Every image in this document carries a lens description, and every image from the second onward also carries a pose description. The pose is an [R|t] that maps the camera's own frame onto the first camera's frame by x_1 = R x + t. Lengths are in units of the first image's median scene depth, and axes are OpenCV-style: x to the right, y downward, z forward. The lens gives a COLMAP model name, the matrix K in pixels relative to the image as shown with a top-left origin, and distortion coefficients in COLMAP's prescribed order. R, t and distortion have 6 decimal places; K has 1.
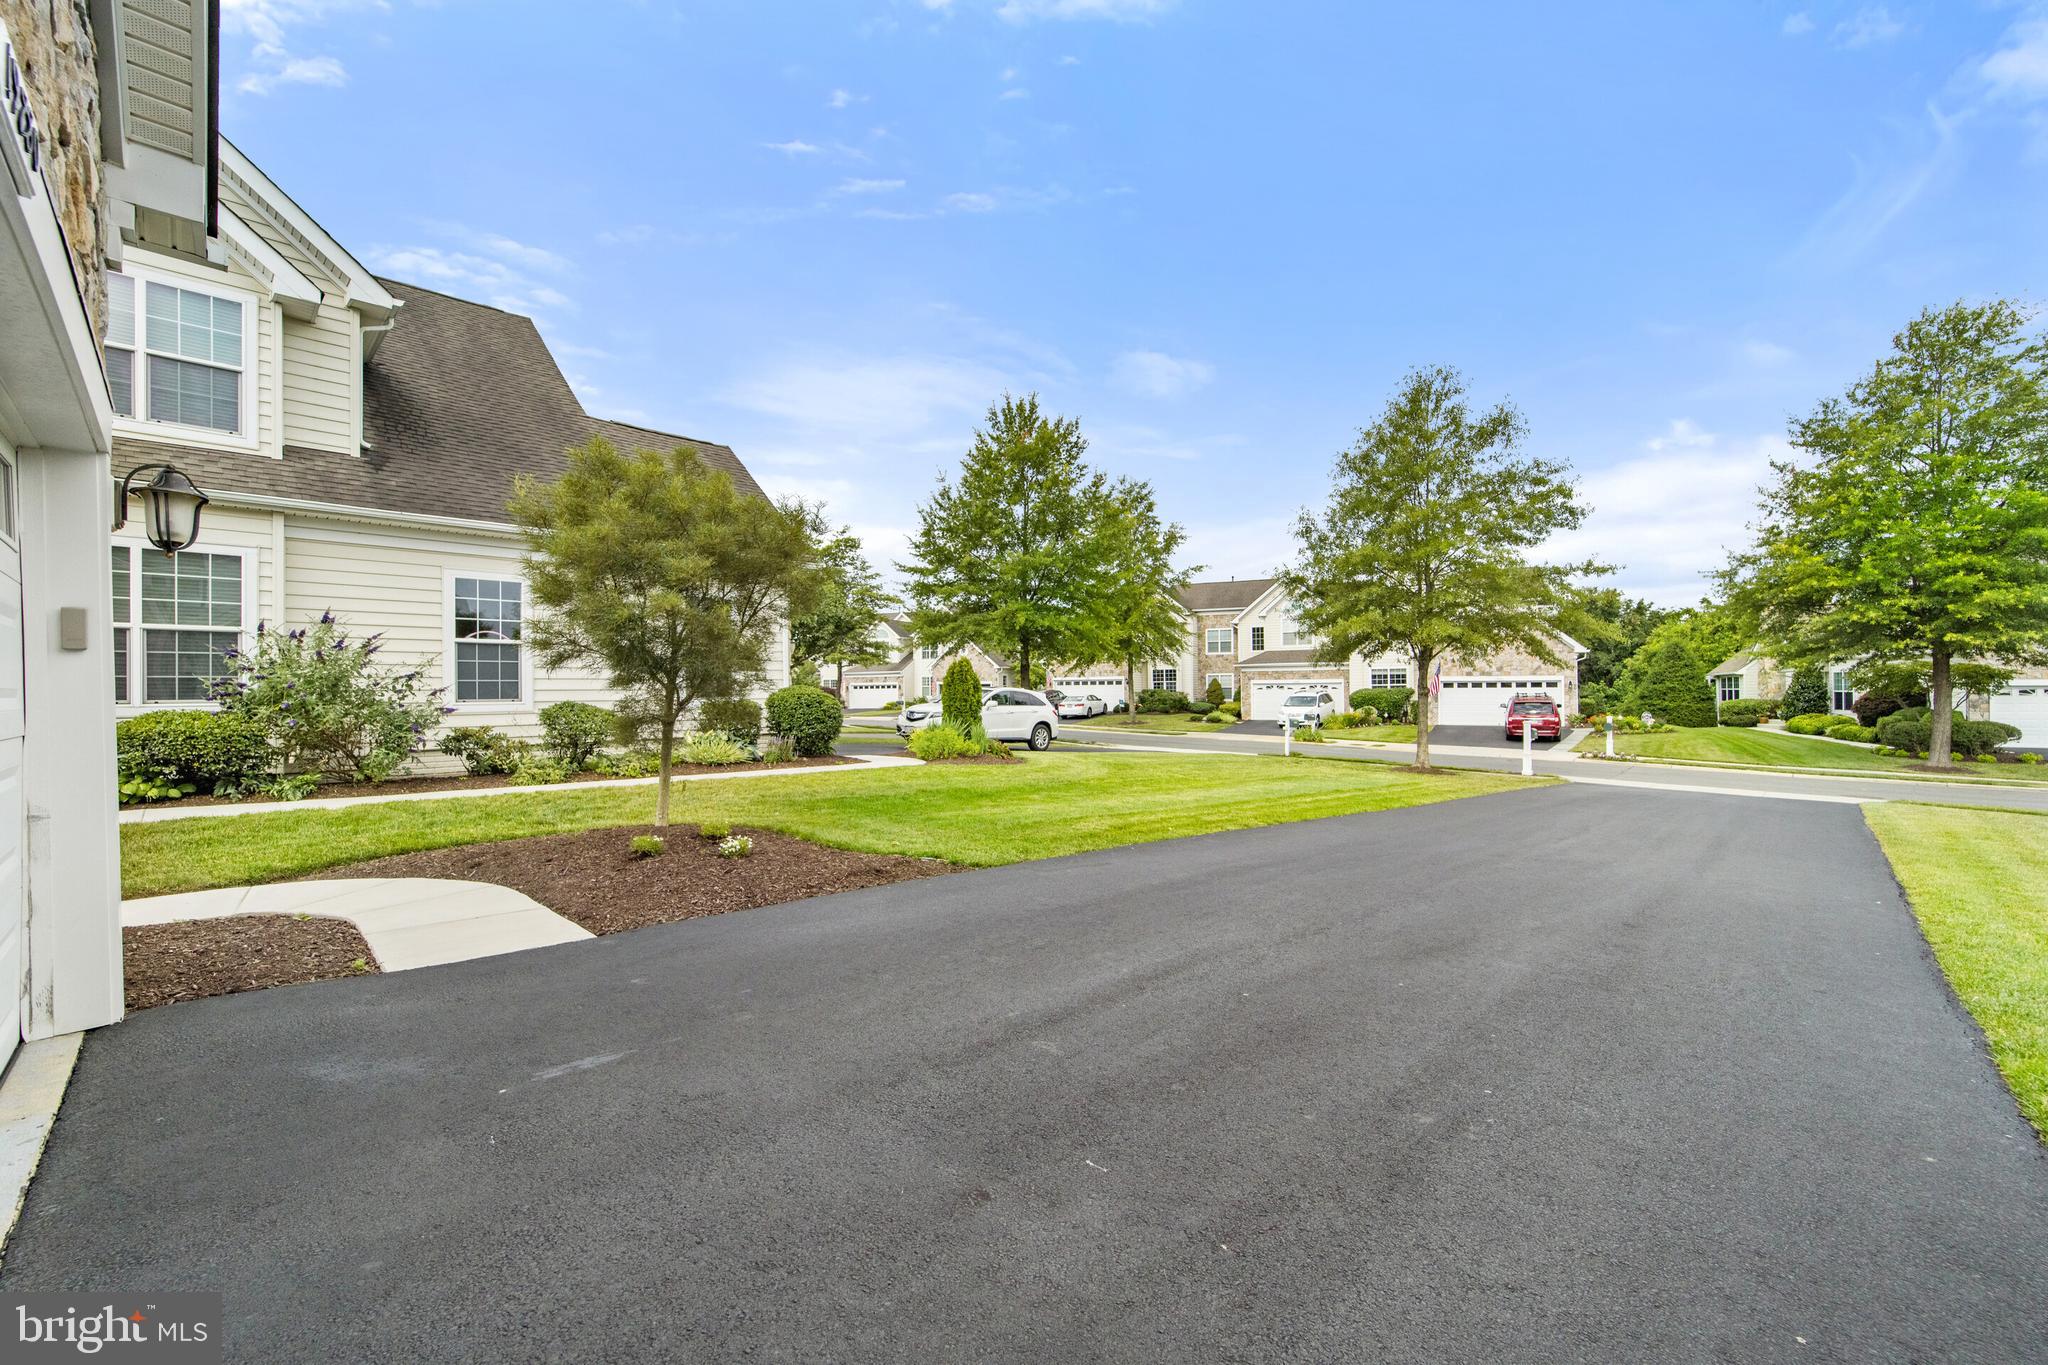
lens RADIAL K [[822.4, 0, 1021.3], [0, 822.4, 701.0], [0, 0, 1]] dist [0.000564, -0.000023]
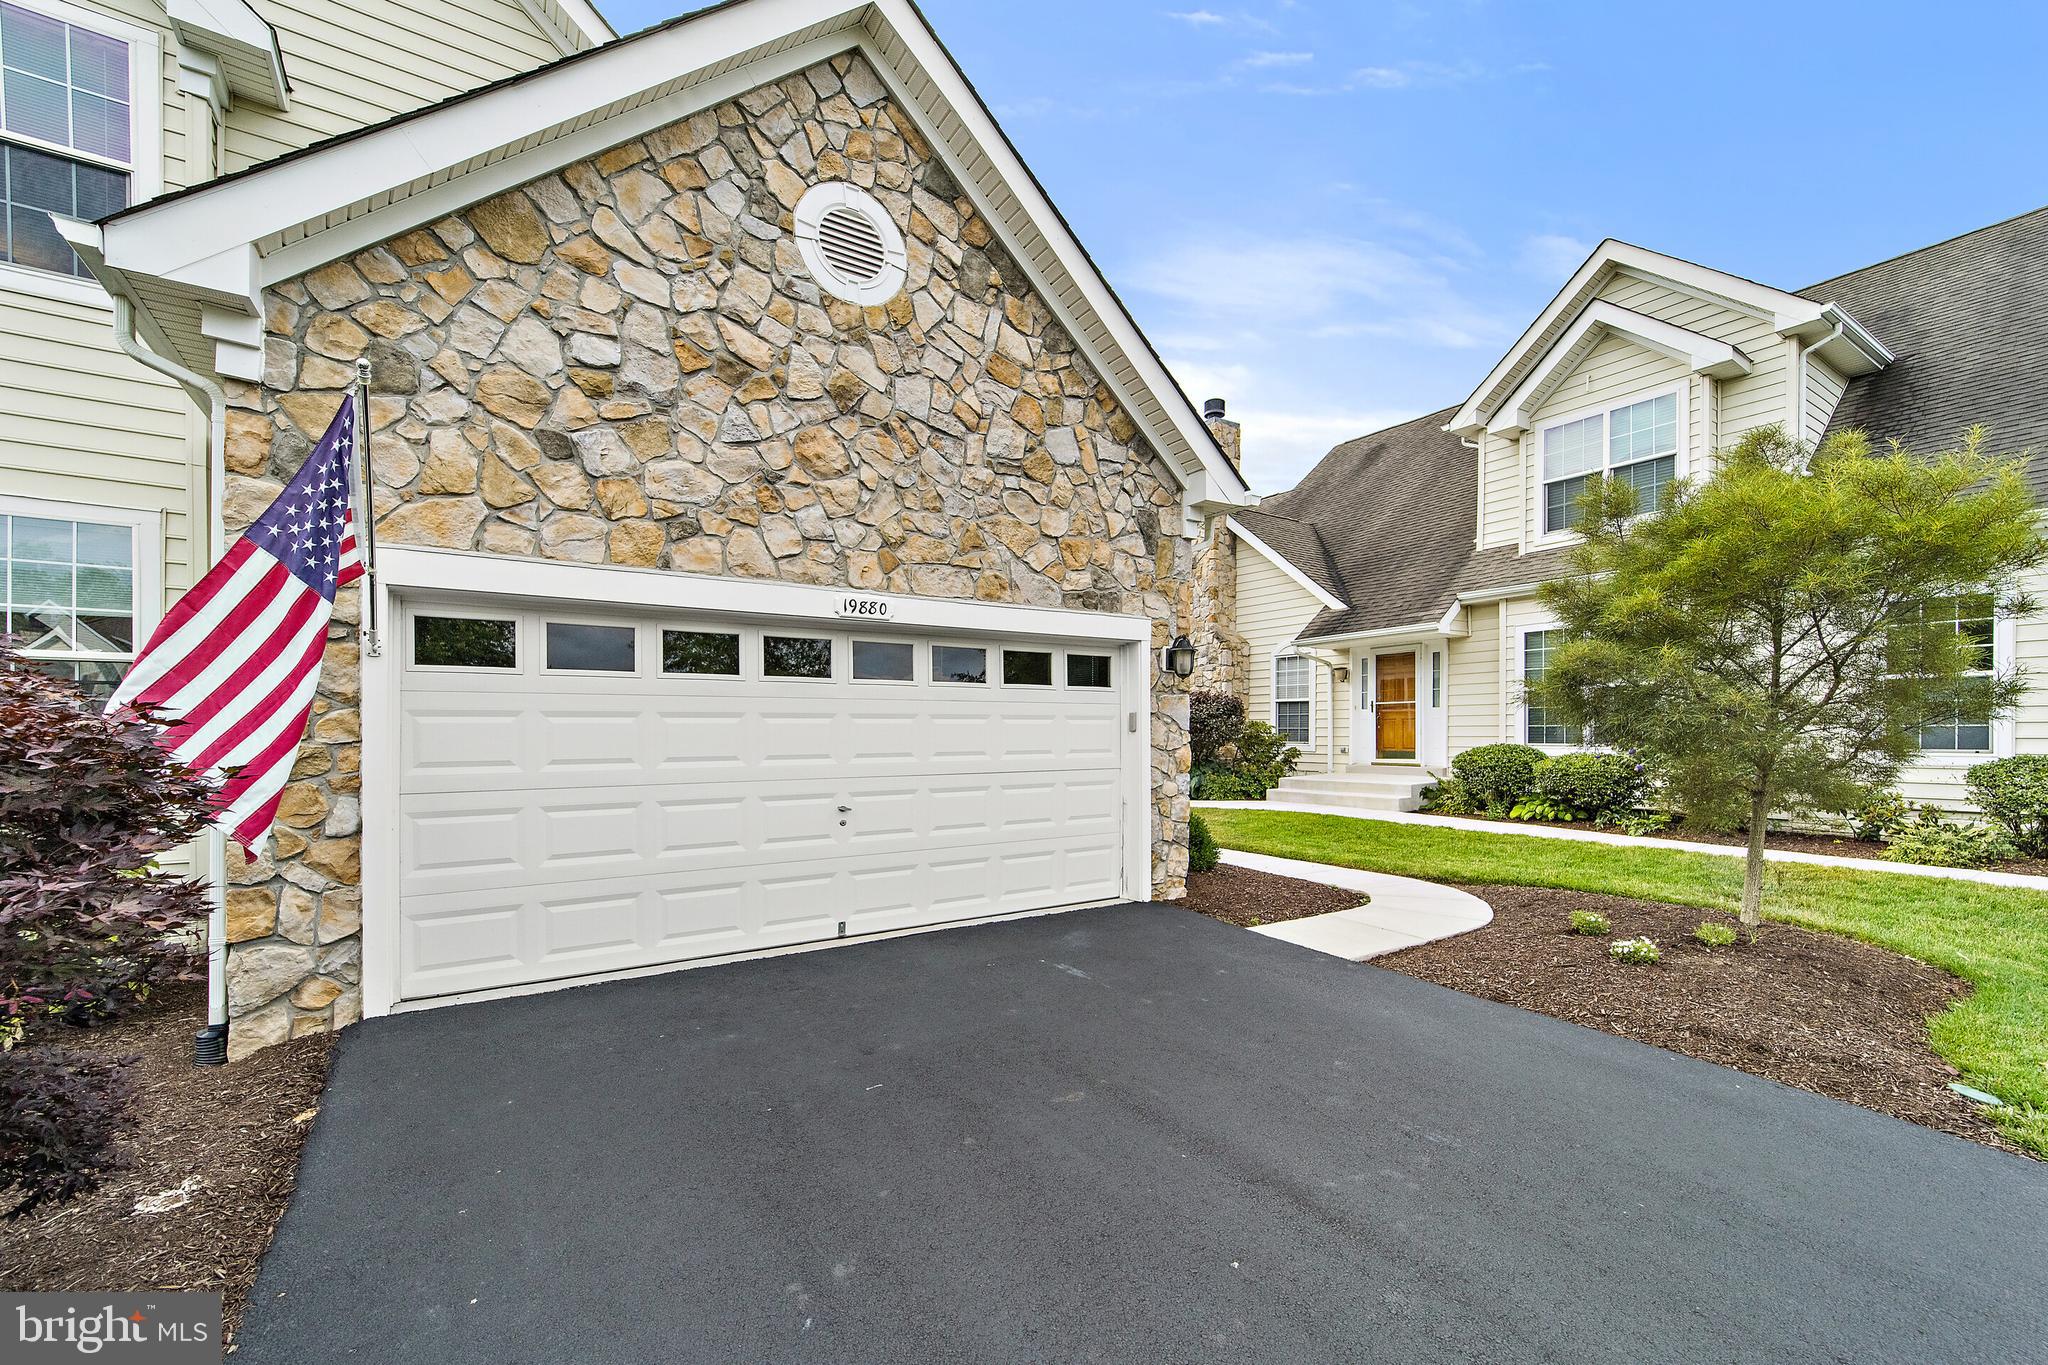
lens RADIAL K [[829.7, 0, 1022.6], [0, 829.7, 728.1], [0, 0, 1]] dist [0.000447, -0.000043]
pose [[-0.201697, 0.002660, -0.979444, 0.916354], [-0.004809, 0.999982, 0.003706, -0.061151], [0.979436, 0.005457, -0.201681, 0.941433]]
